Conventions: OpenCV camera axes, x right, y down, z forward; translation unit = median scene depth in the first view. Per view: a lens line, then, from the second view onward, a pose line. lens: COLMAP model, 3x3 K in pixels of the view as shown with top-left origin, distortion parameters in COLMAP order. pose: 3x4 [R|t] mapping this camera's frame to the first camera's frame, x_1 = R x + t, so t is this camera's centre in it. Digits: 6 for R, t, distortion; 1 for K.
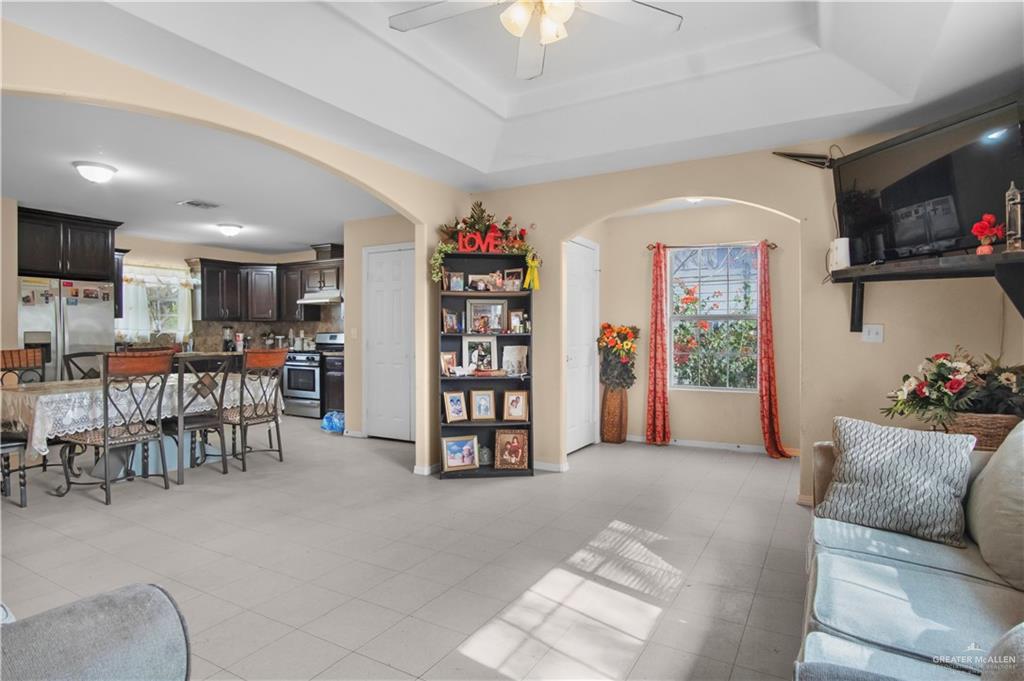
lens RADIAL K [[553.9, 0, 514.0], [0, 553.9, 336.5], [0, 0, 1]] dist [-0.032359, 0.007032]
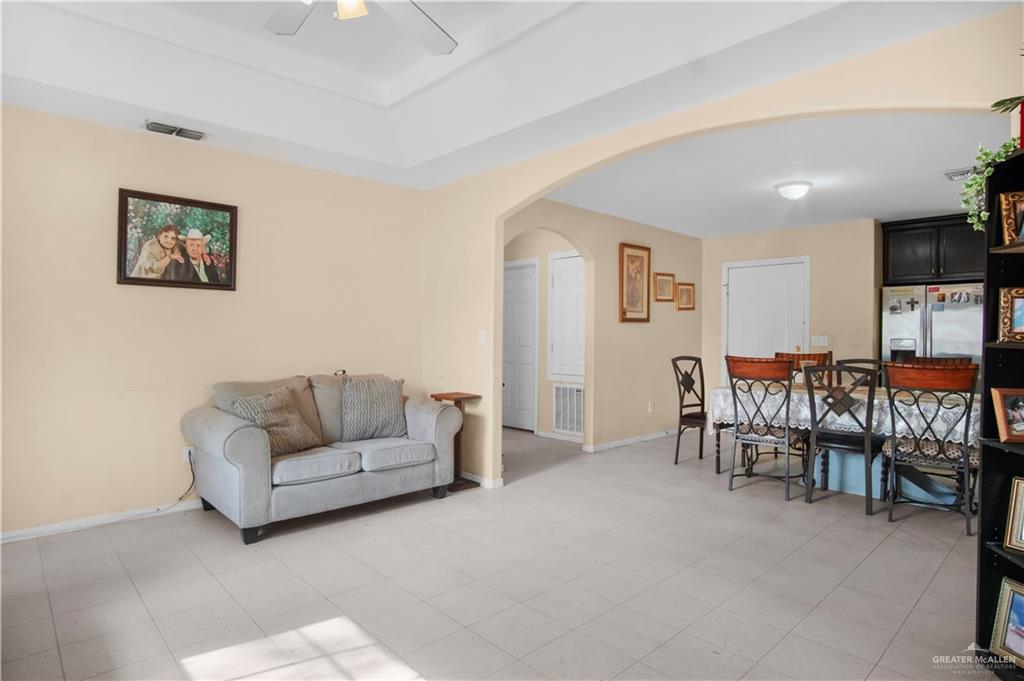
lens RADIAL K [[553.9, 0, 512.1], [0, 553.9, 337.1], [0, 0, 1]] dist [-0.032359, 0.007032]
pose [[-0.291967, -0.002647, -0.956425, 0.292239], [-0.016316, 0.999864, 0.002214, -0.002764], [0.956289, 0.016252, -0.291970, 0.552543]]
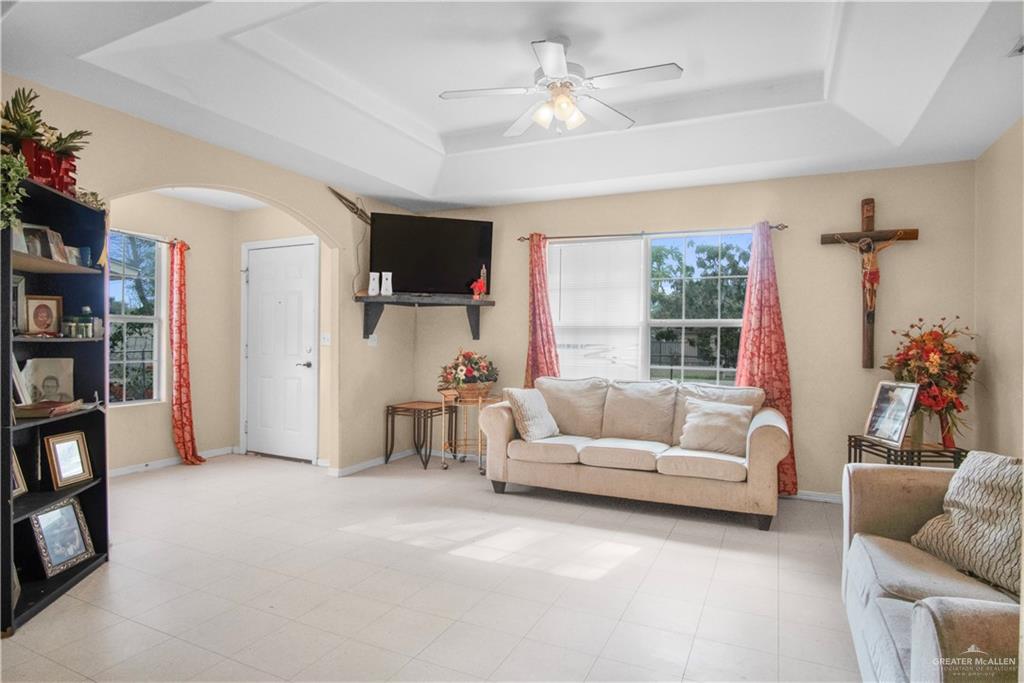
lens RADIAL K [[553.9, 0, 519.8], [0, 553.9, 337.7], [0, 0, 1]] dist [-0.032359, 0.007032]
pose [[-0.085256, 0.003540, 0.996353, -0.473764], [-0.002320, 0.999990, -0.003751, -0.003344], [-0.996356, -0.002632, -0.085247, 0.435391]]
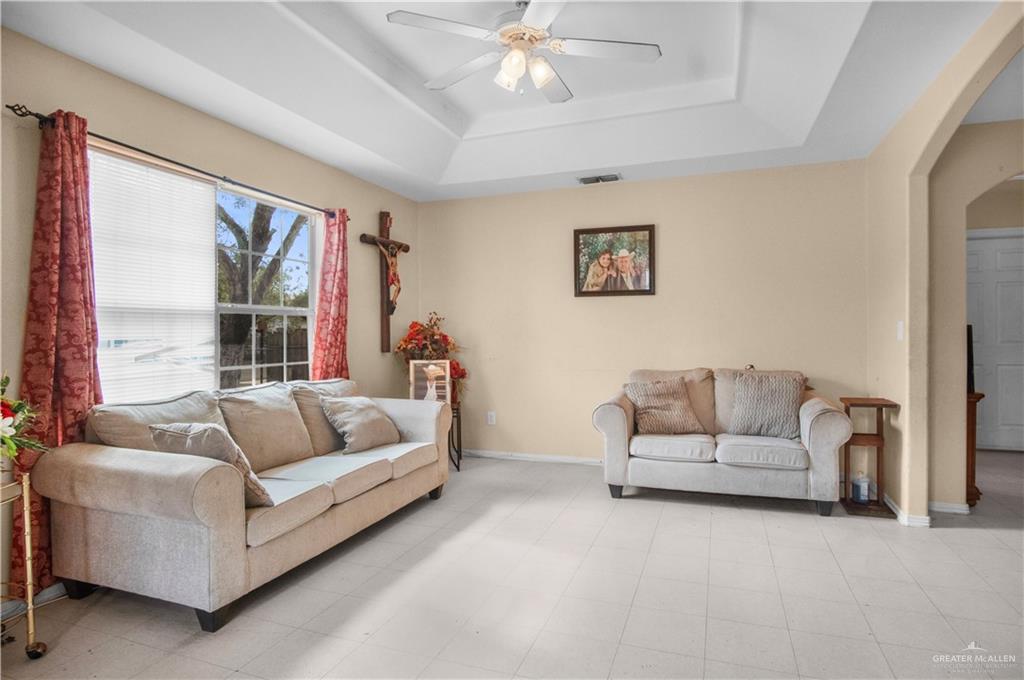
lens RADIAL K [[553.9, 0, 515.9], [0, 553.9, 335.7], [0, 0, 1]] dist [-0.032359, 0.007032]
pose [[-0.985785, 0.008250, -0.167806, 0.096550], [0.005791, 0.999869, 0.015133, -0.005400], [0.167909, 0.013946, -0.985704, 0.786673]]
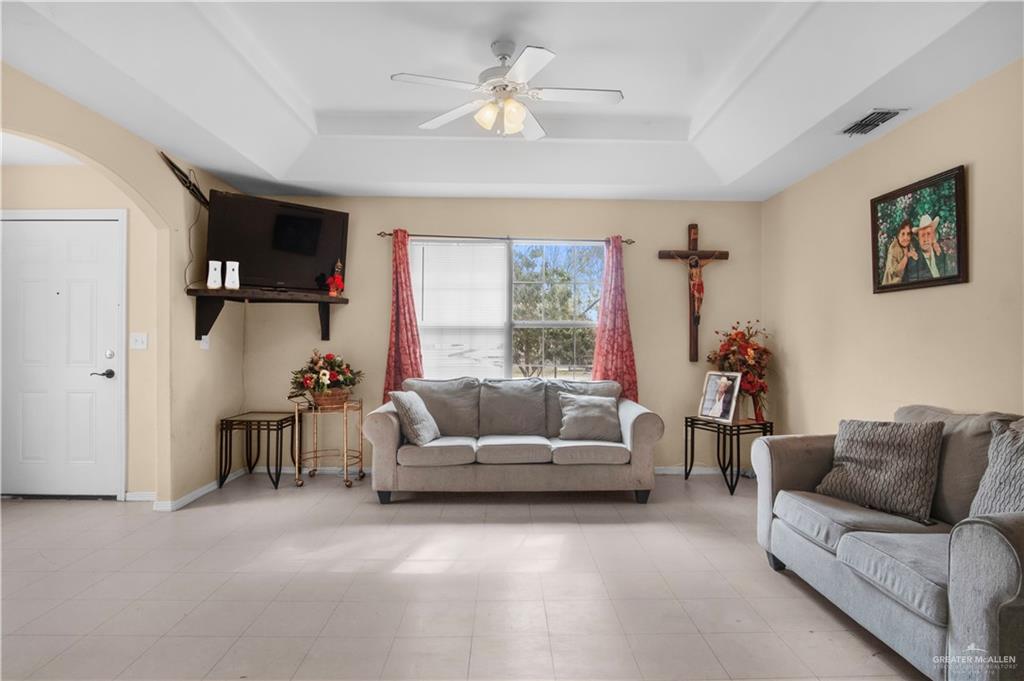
lens RADIAL K [[553.9, 0, 518.0], [0, 553.9, 334.0], [0, 0, 1]] dist [-0.032359, 0.007032]
pose [[-0.518251, 0.009125, 0.855180, -0.417267], [0.003493, 0.999957, -0.008553, -0.004869], [-0.855221, -0.001446, -0.518261, 0.607814]]
